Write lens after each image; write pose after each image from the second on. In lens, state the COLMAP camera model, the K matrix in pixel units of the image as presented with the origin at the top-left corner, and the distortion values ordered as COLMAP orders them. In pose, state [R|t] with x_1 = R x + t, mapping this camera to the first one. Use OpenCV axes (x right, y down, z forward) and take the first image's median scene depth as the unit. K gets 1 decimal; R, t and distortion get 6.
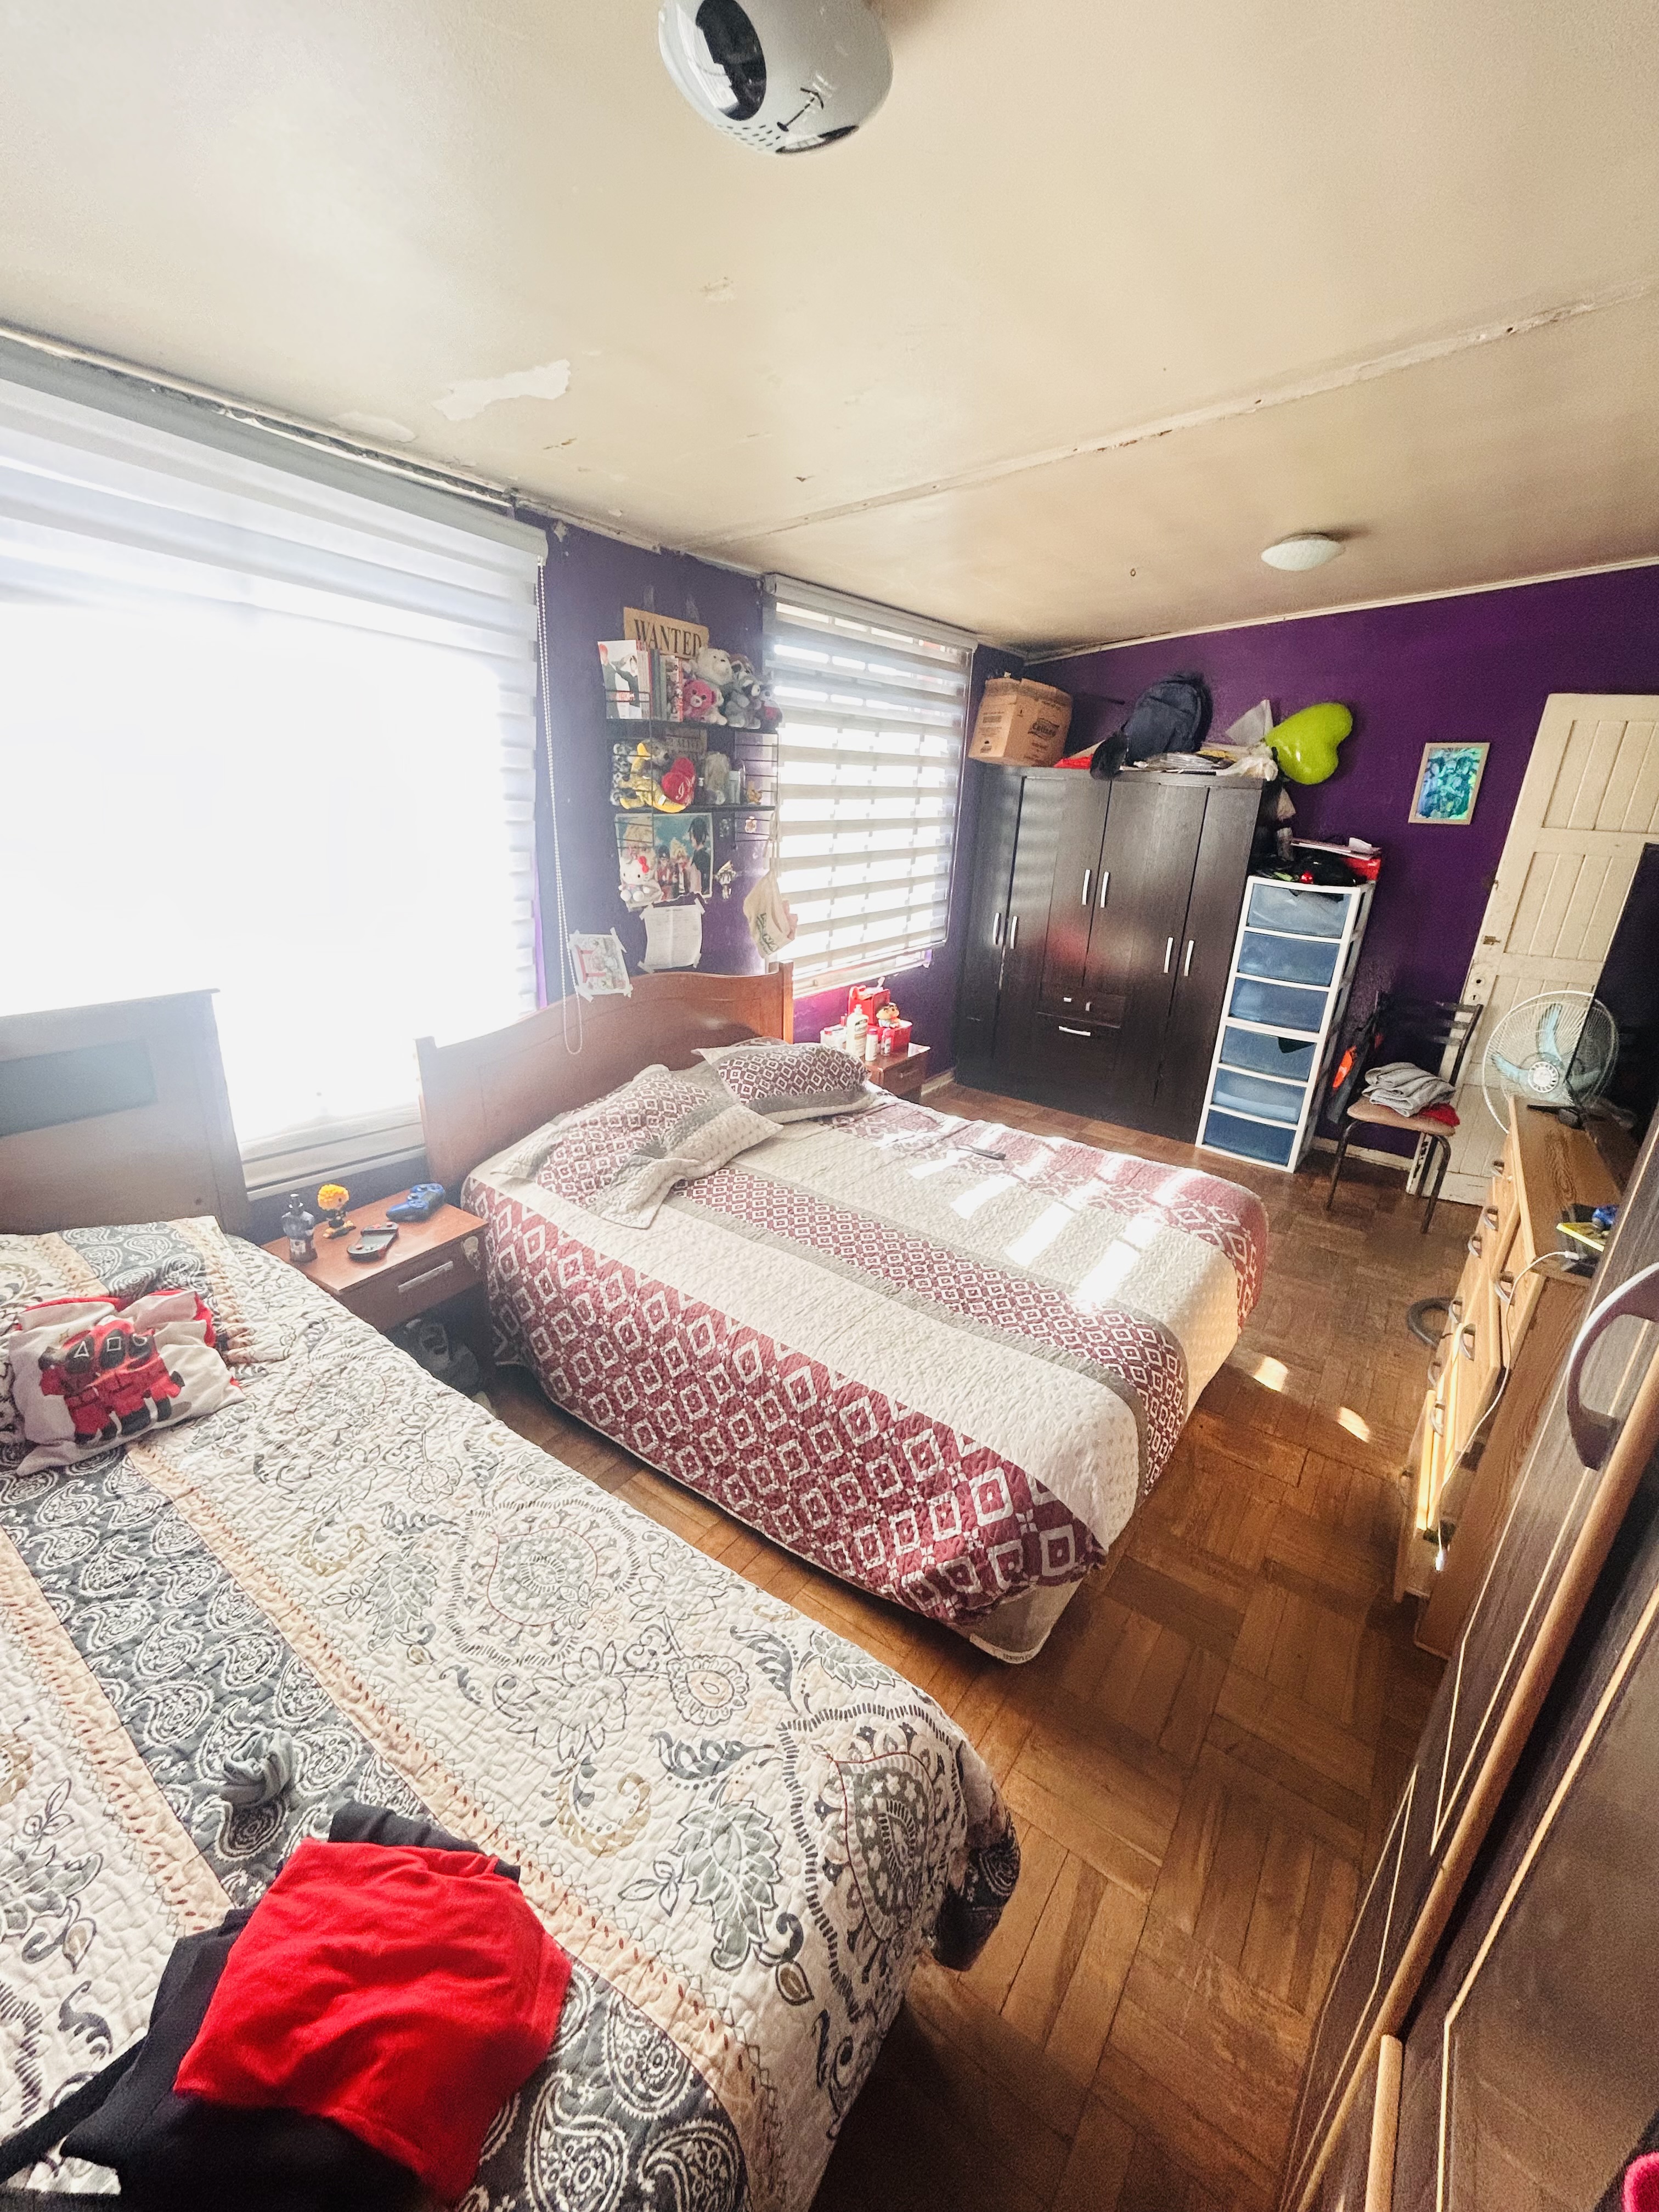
lens RADIAL K [[903.0, 0, 825.7], [0, 903.0, 1102.9], [0, 0, 1]] dist [-0.005898, 0.001159]
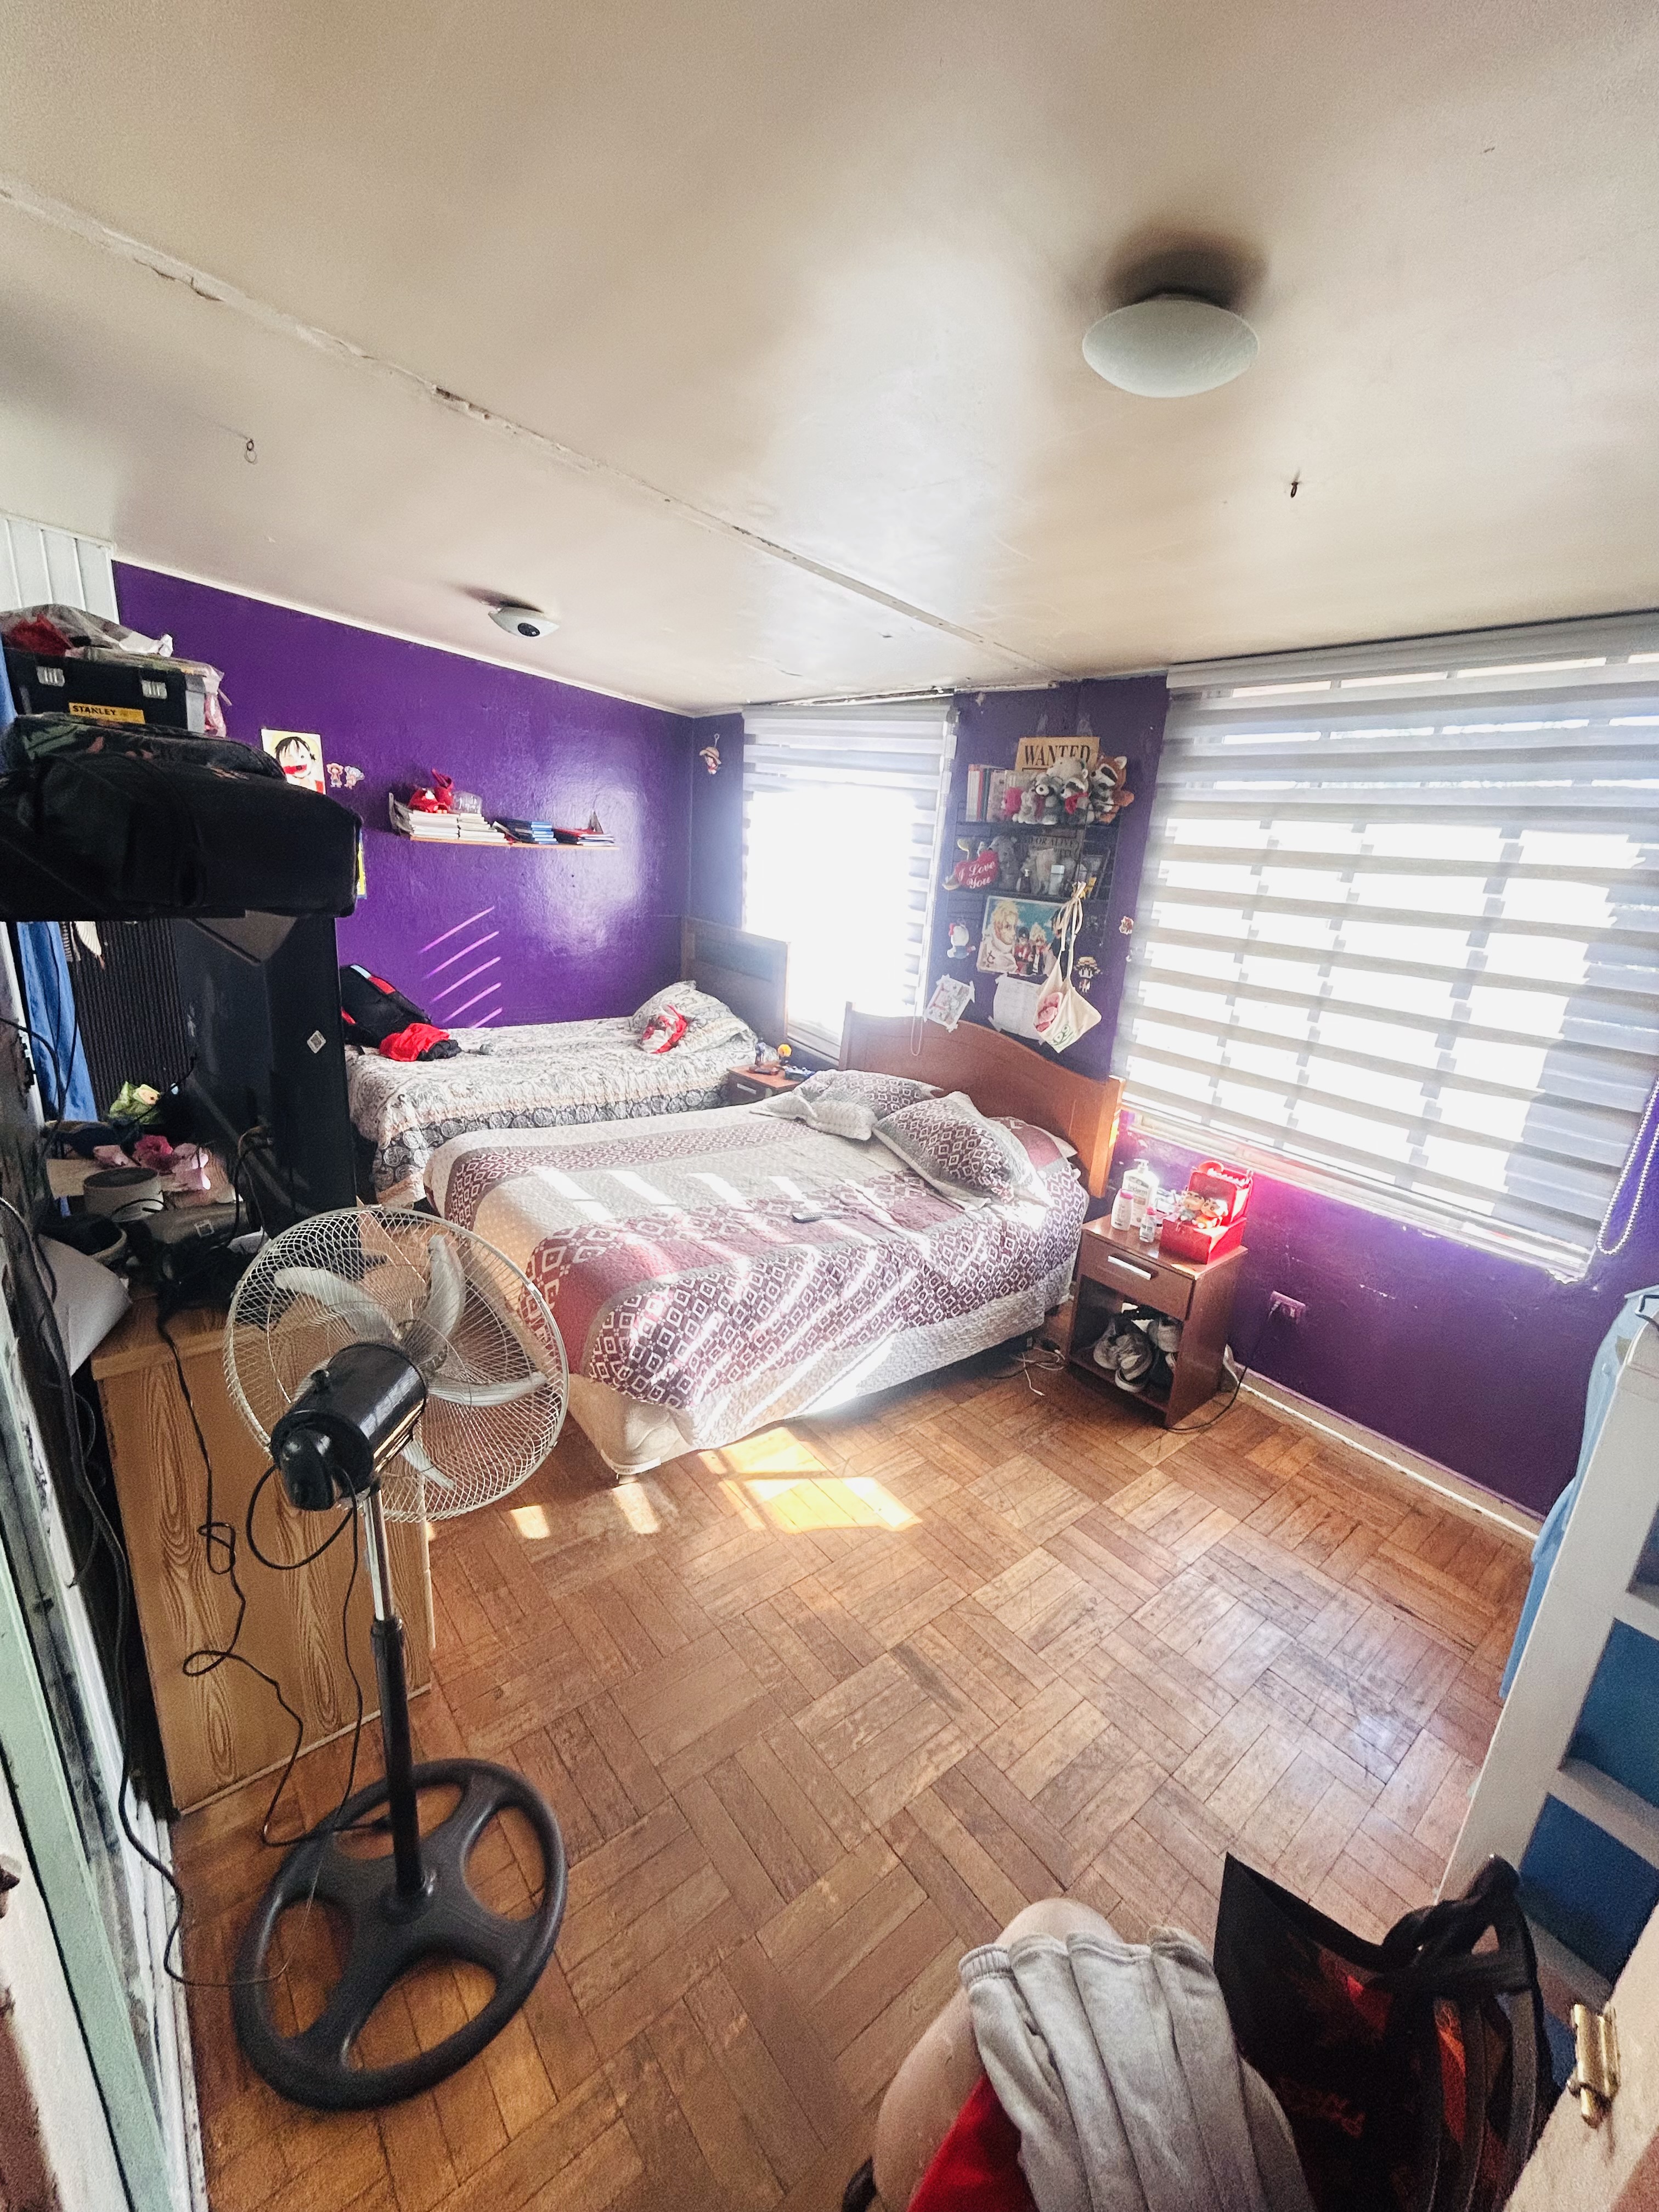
lens RADIAL K [[903.0, 0, 825.9], [0, 903.0, 1106.0], [0, 0, 1]] dist [-0.005898, 0.001159]
pose [[-0.271412, 0.216857, -0.937715, 1.064631], [-0.406304, 0.857400, 0.315884, -0.364324], [0.872498, 0.466732, -0.144598, 1.092111]]
